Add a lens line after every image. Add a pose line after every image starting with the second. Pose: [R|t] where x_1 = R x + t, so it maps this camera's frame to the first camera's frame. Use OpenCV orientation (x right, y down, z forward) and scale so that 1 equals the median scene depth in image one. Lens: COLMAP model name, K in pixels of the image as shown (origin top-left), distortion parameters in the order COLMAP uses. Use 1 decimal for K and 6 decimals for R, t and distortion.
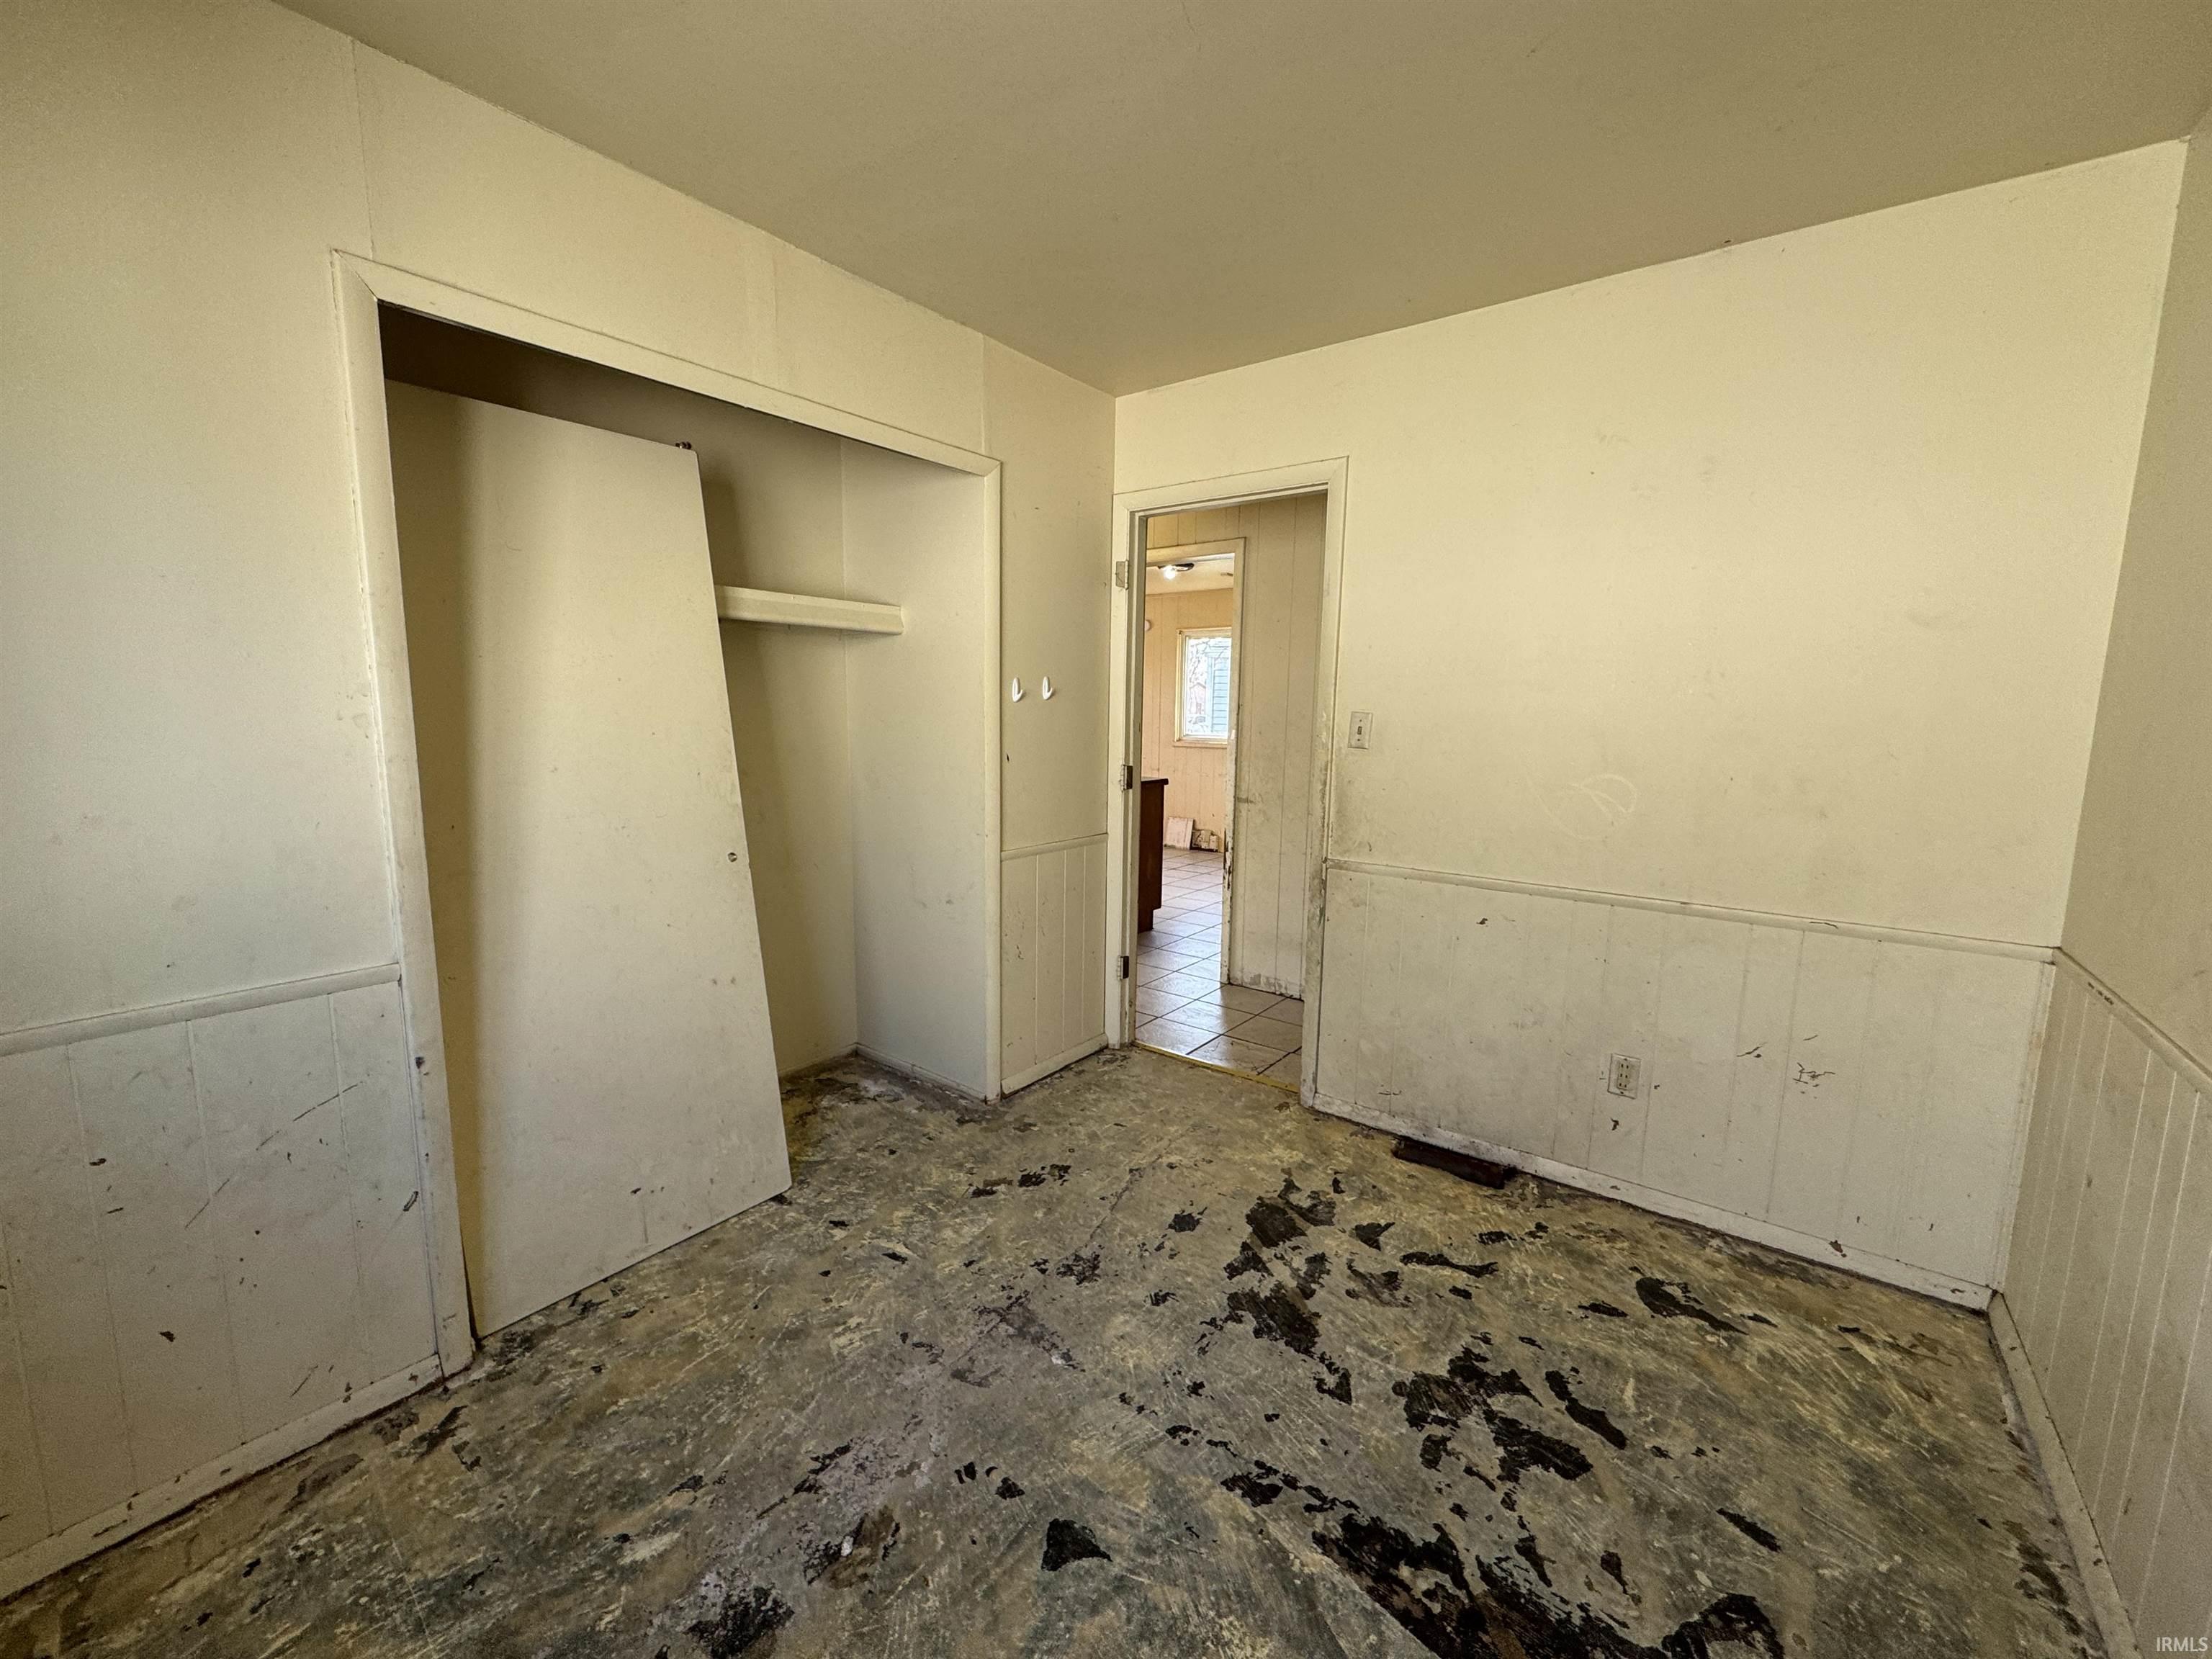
lens RADIAL K [[879.5, 0, 1103.1], [0, 879.5, 825.6], [0, 0, 1]] dist [-0.002085, 0.000087]
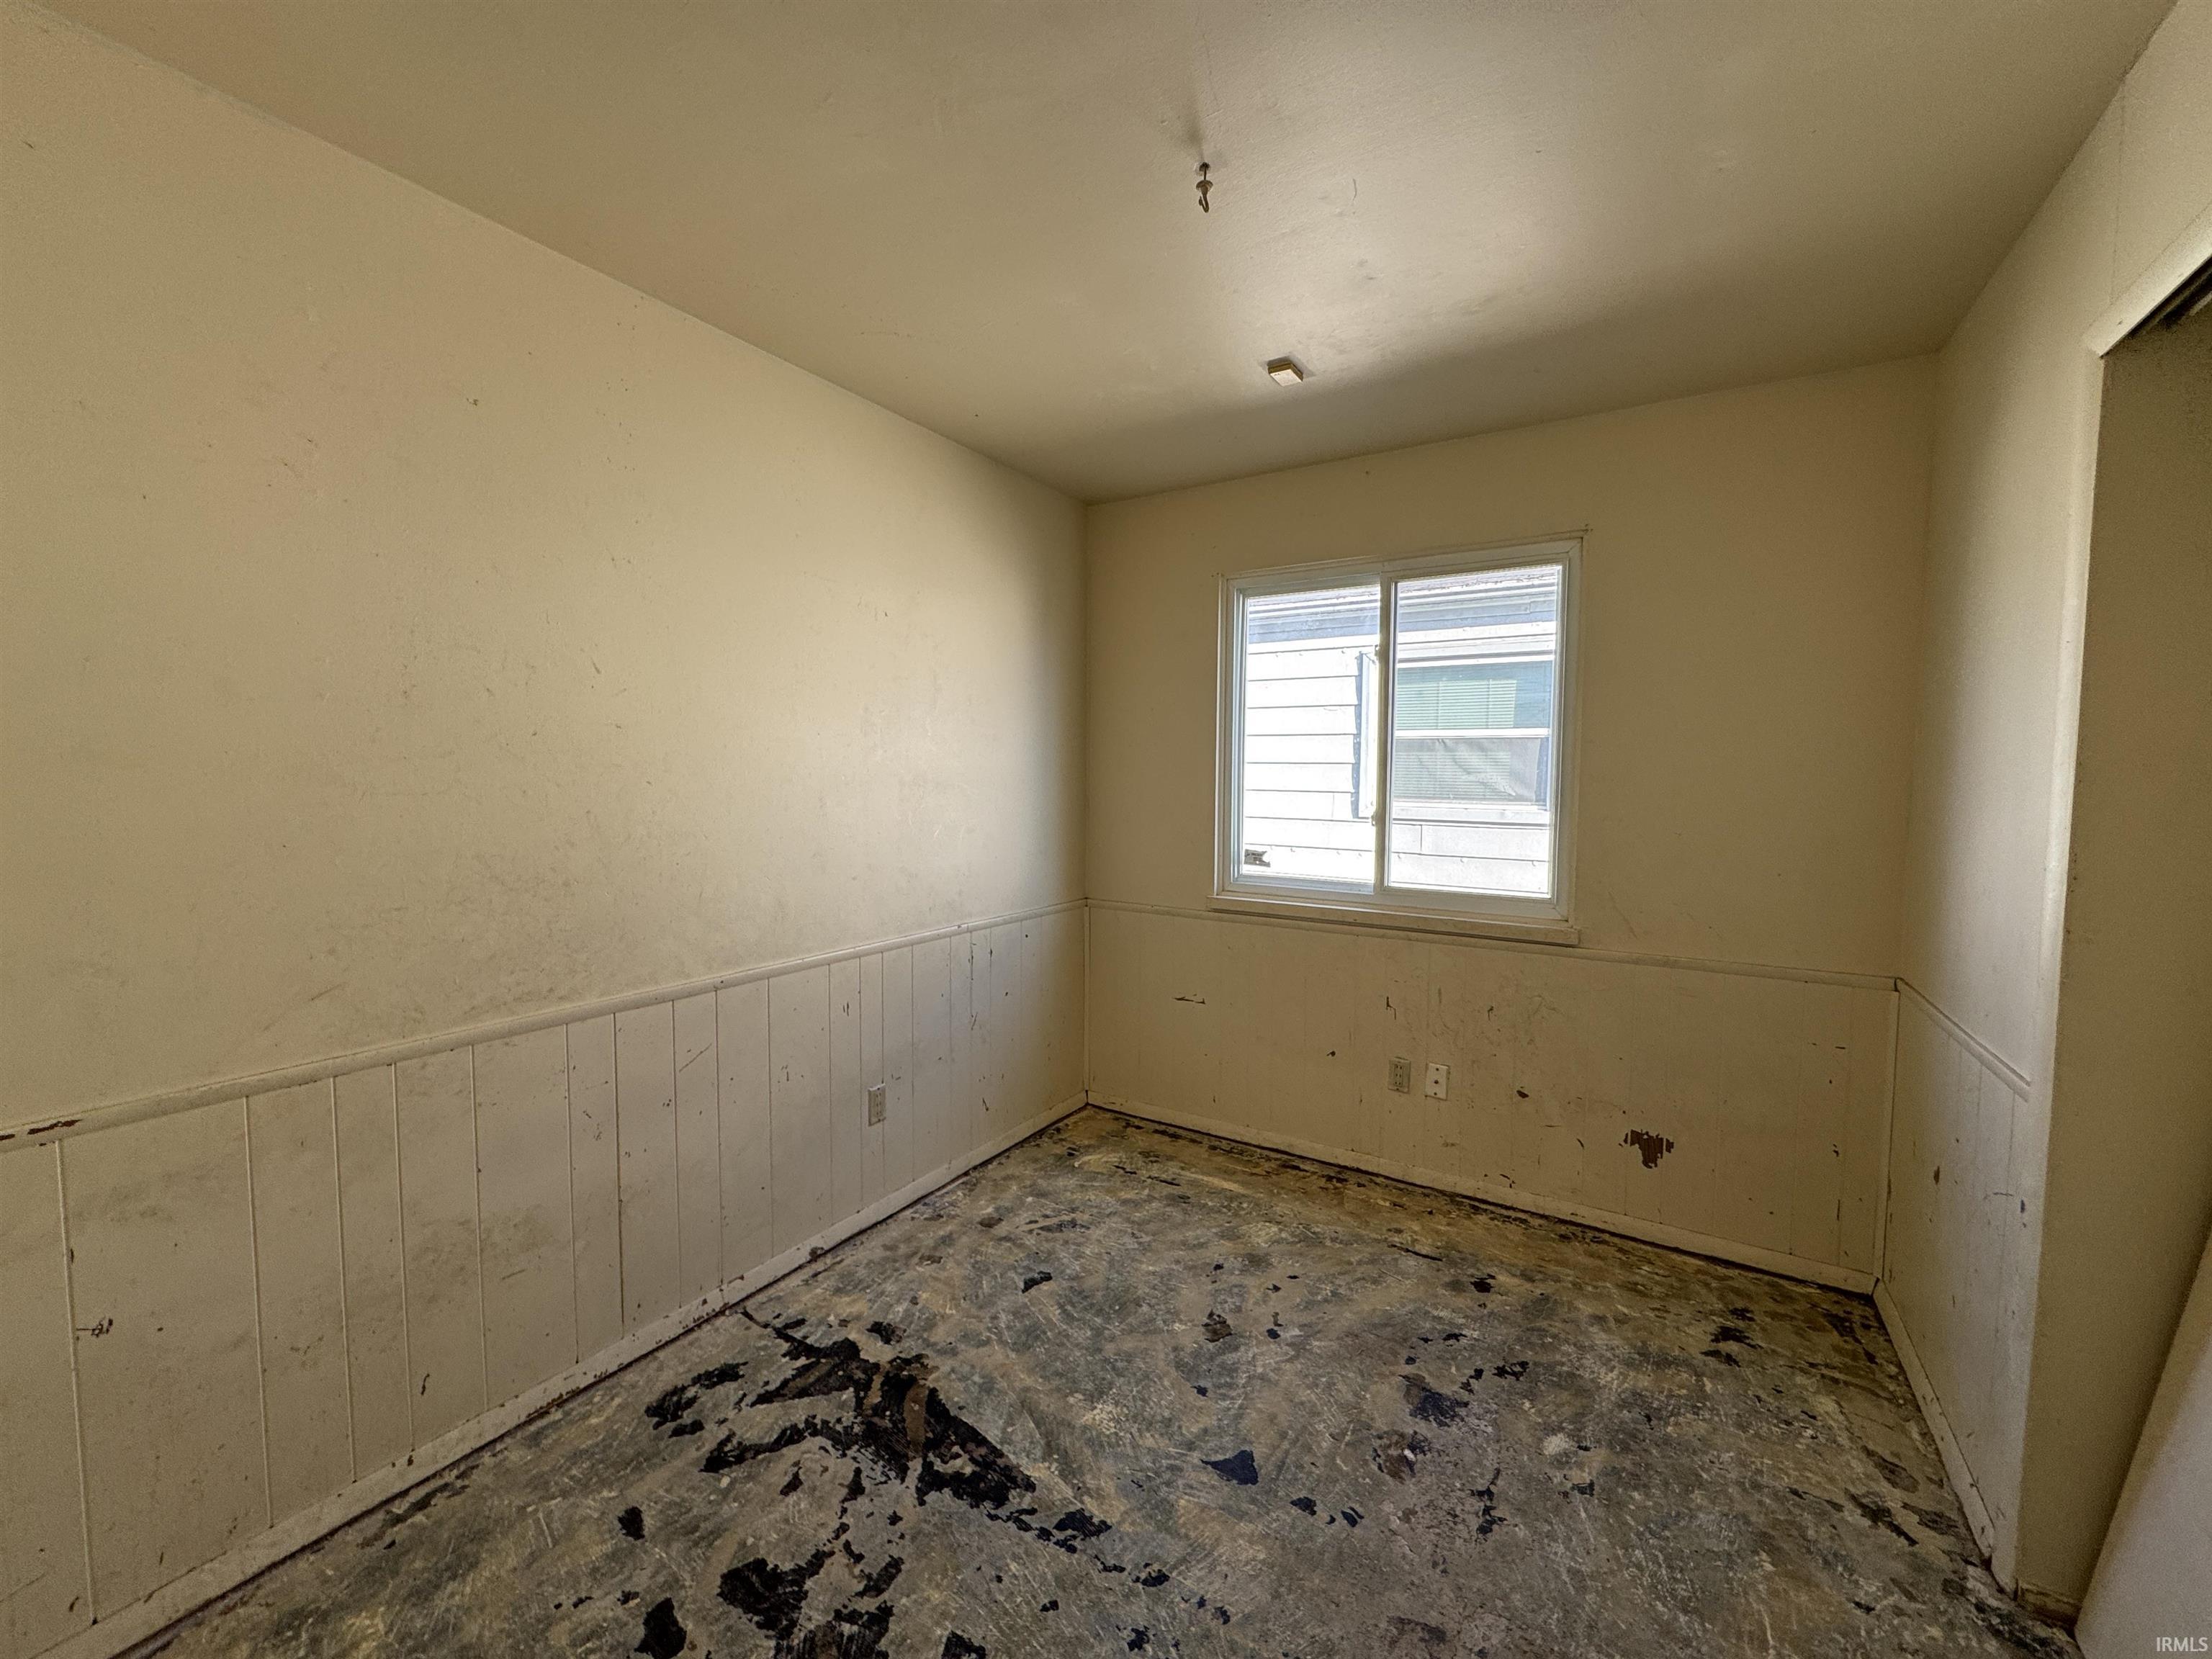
lens RADIAL K [[879.5, 0, 1102.4], [0, 879.5, 824.4], [0, 0, 1]] dist [-0.002085, 0.000087]
pose [[-0.995853, -0.013129, -0.090023, 0.256585], [-0.030733, 0.979909, 0.197065, -0.282111], [0.085627, 0.199014, -0.976249, 1.899949]]
